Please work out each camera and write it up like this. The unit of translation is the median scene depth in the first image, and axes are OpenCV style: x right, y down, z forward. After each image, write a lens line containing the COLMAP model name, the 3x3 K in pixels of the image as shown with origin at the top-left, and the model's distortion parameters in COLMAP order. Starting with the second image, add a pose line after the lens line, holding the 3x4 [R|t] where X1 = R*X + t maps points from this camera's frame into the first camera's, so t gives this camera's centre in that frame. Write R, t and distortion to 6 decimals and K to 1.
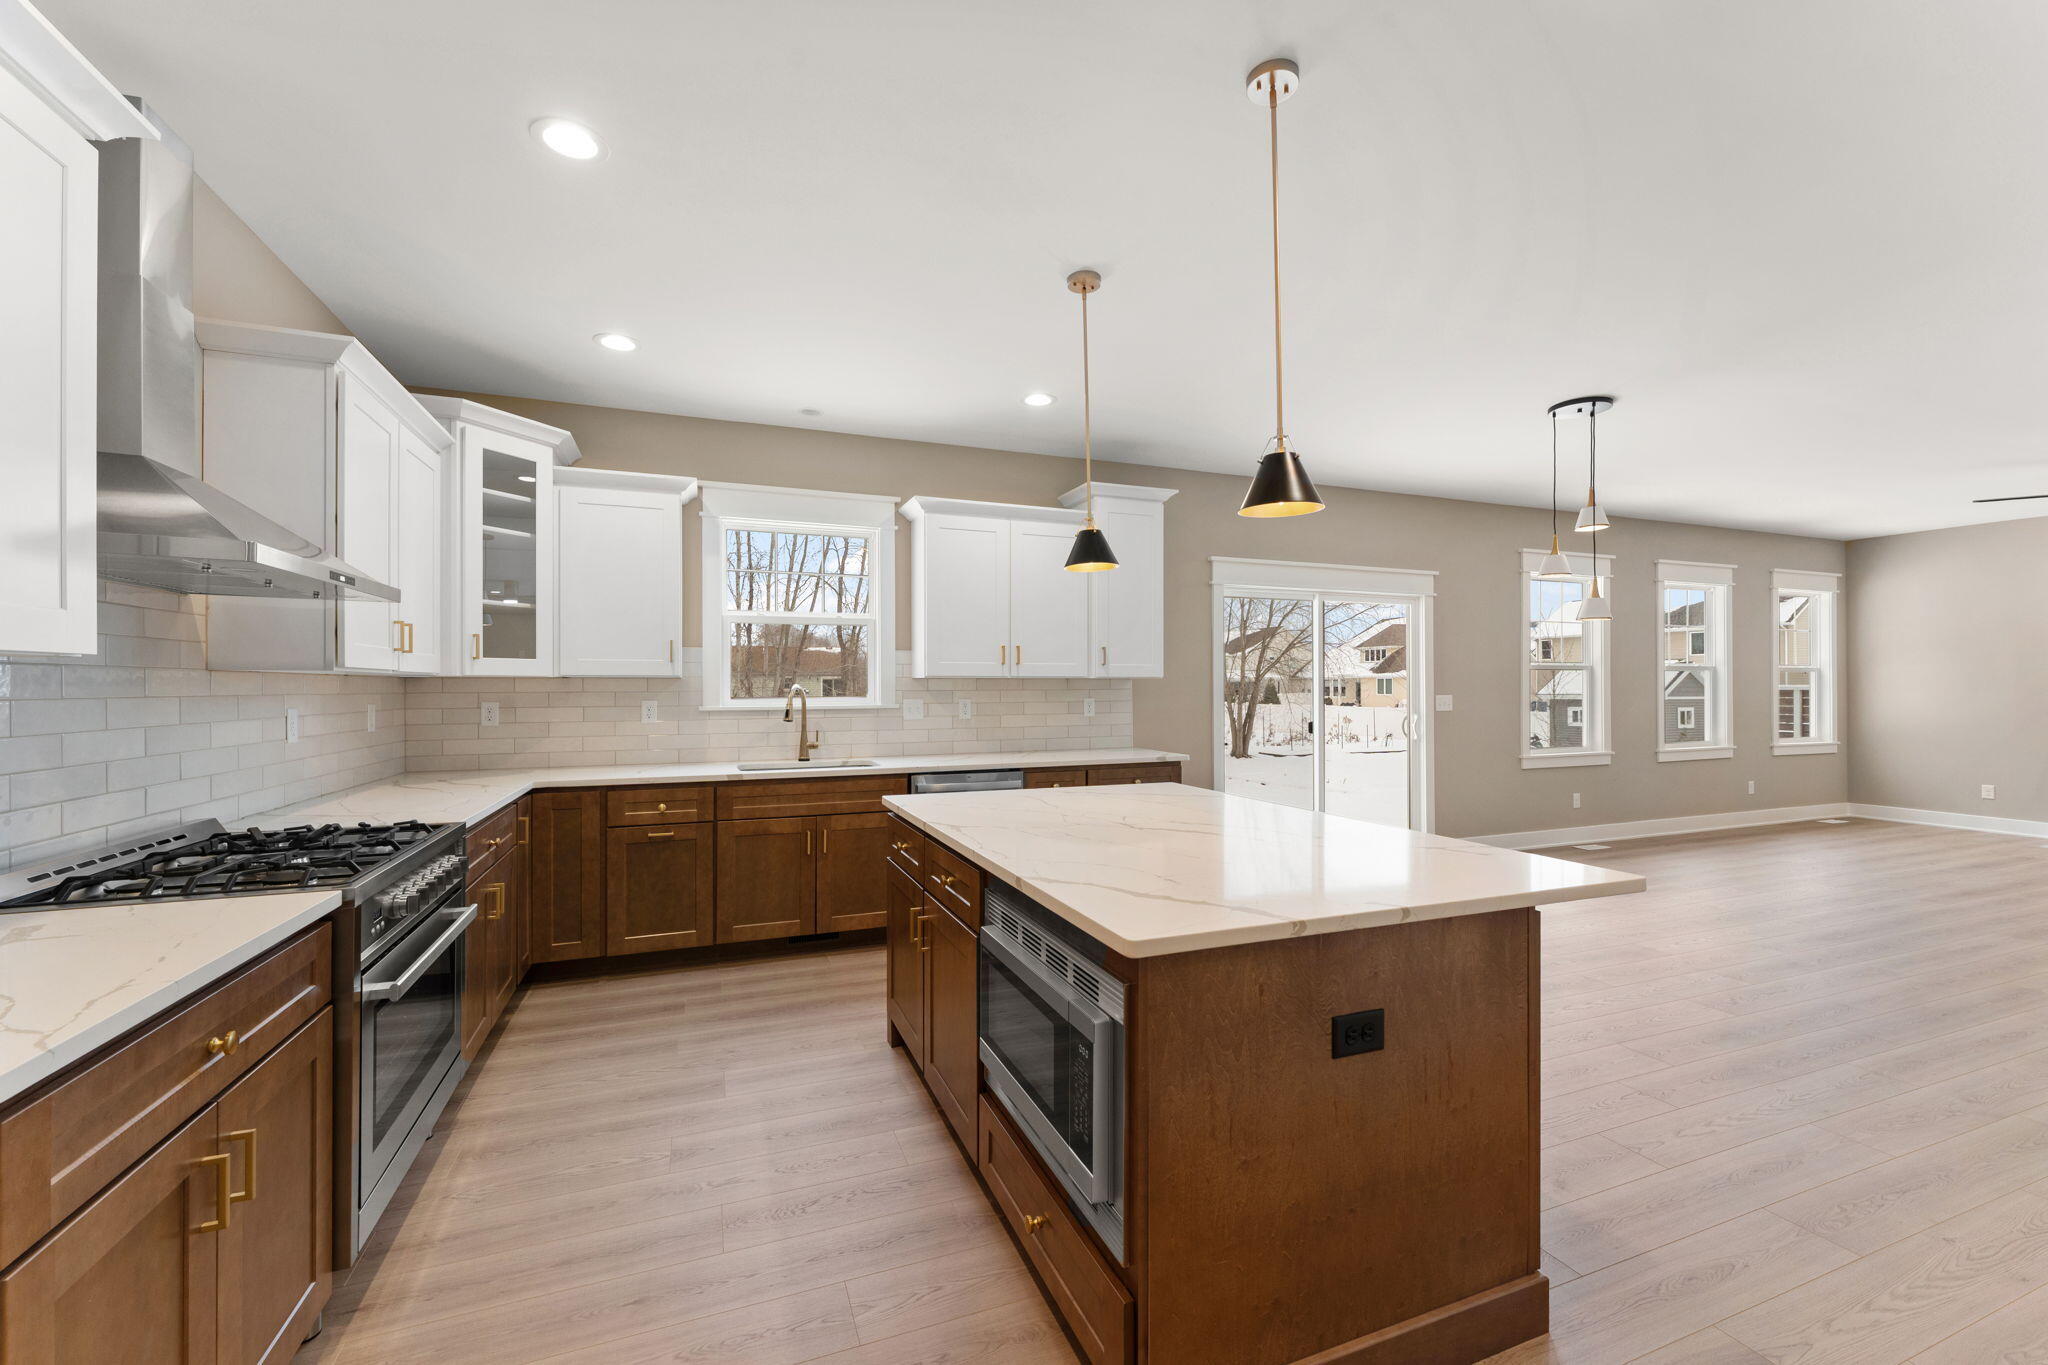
lens RADIAL K [[820.8, 0, 1016.2], [0, 820.8, 685.1], [0, 0, 1]] dist [-0.001174, 0.000461]
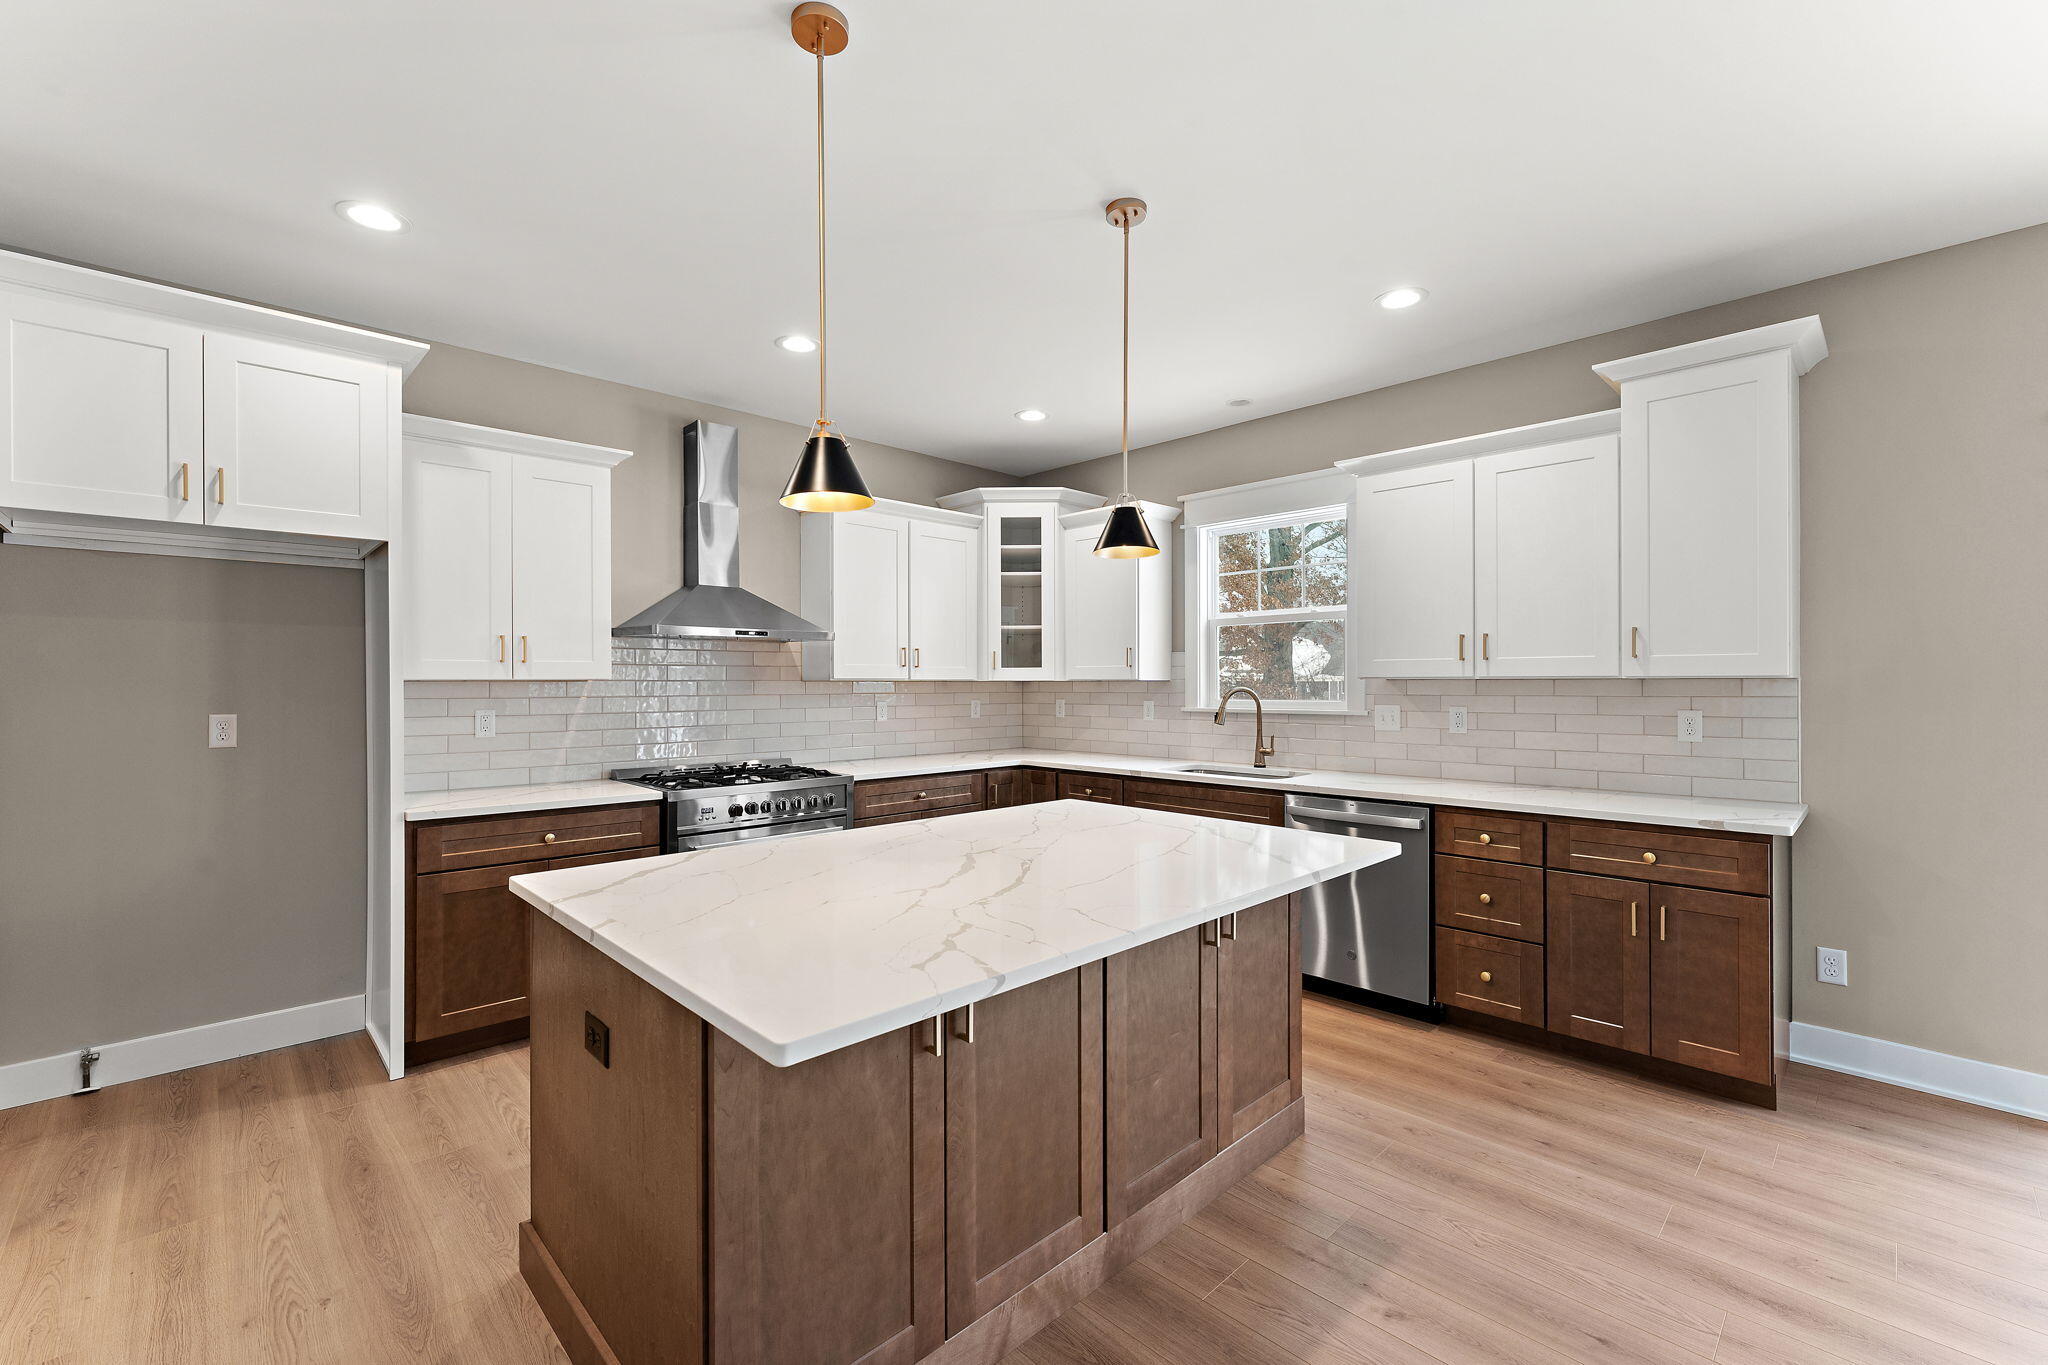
lens RADIAL K [[852.4, 0, 1024.0], [0, 852.4, 685.1], [0, 0, 1]] dist [-0.004845, 0.001226]
pose [[0.396241, 0.002948, -0.918142, 0.671448], [0.003063, 0.999985, 0.004533, -0.010300], [0.918141, -0.004609, 0.396226, 0.446148]]
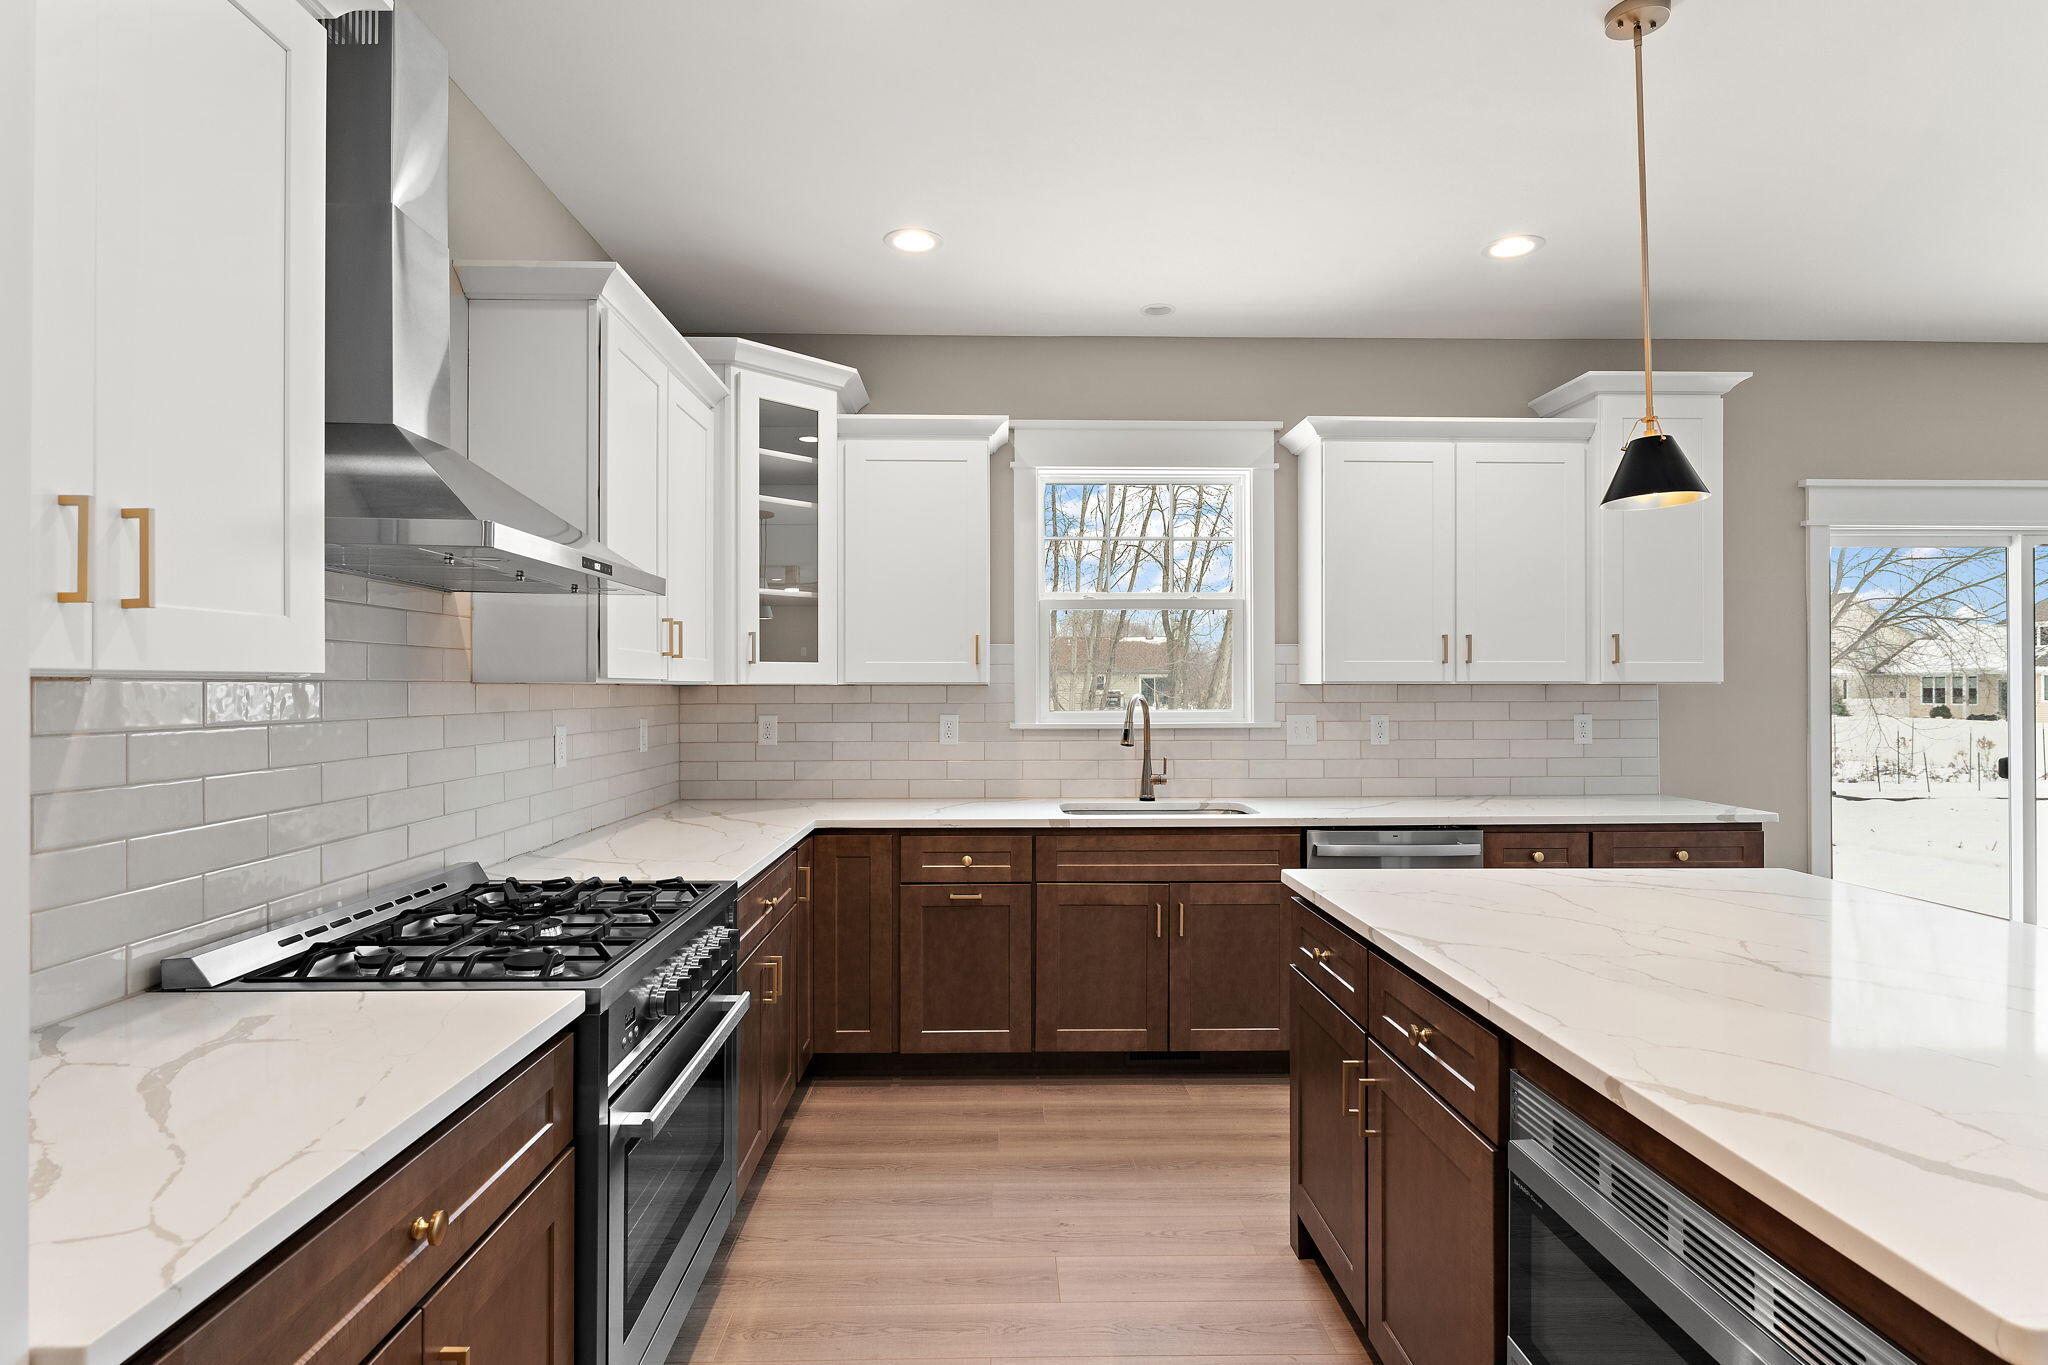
lens RADIAL K [[1072.8, 0, 1019.2], [0, 1072.8, 682.9], [0, 0, 1]] dist [0.002155, -0.003475]
pose [[0.941371, -0.001093, -0.337373, -0.060247], [0.000351, 0.999997, -0.002261, -0.010103], [0.337374, 0.002010, 0.941369, 0.102903]]
